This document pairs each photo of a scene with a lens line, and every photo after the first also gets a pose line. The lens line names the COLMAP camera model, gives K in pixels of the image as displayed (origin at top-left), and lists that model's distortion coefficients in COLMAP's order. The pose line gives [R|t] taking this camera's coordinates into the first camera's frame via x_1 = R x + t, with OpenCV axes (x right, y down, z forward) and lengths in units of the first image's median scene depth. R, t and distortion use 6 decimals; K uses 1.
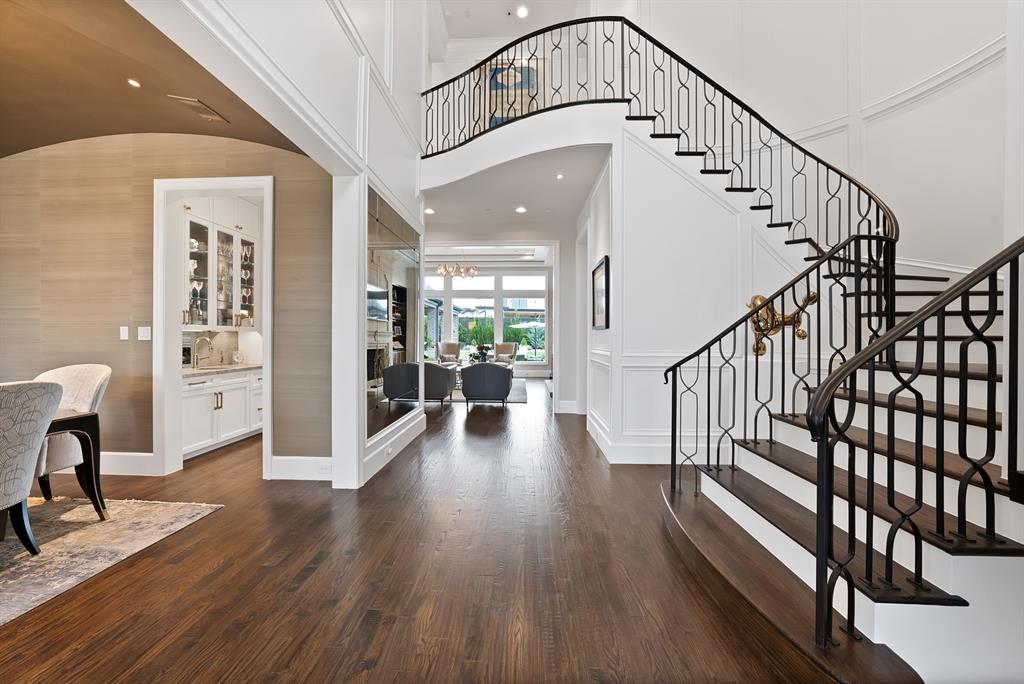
lens RADIAL K [[364.0, 0, 510.7], [0, 364.0, 339.8], [0, 0, 1]] dist [-0.019930, 0.004748]
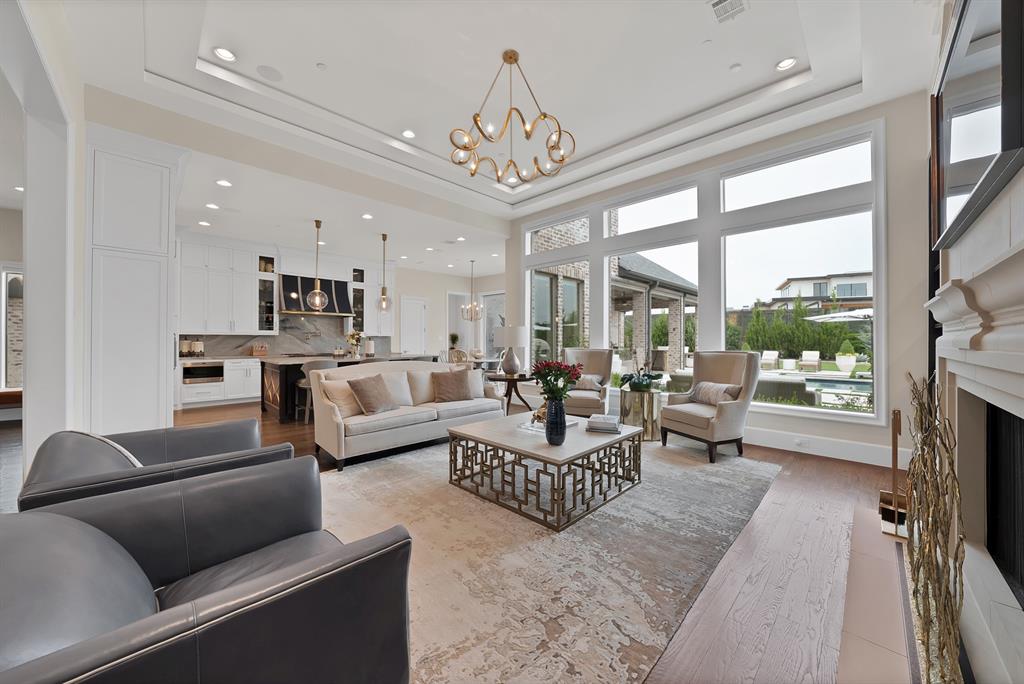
lens RADIAL K [[364.0, 0, 510.7], [0, 364.0, 339.8], [0, 0, 1]] dist [-0.019930, 0.004748]
pose [[0.737145, -0.002796, -0.675728, 0.114451], [-0.003588, 0.999961, -0.008052, 0.001865], [0.675725, 0.008360, 0.737107, 0.915043]]
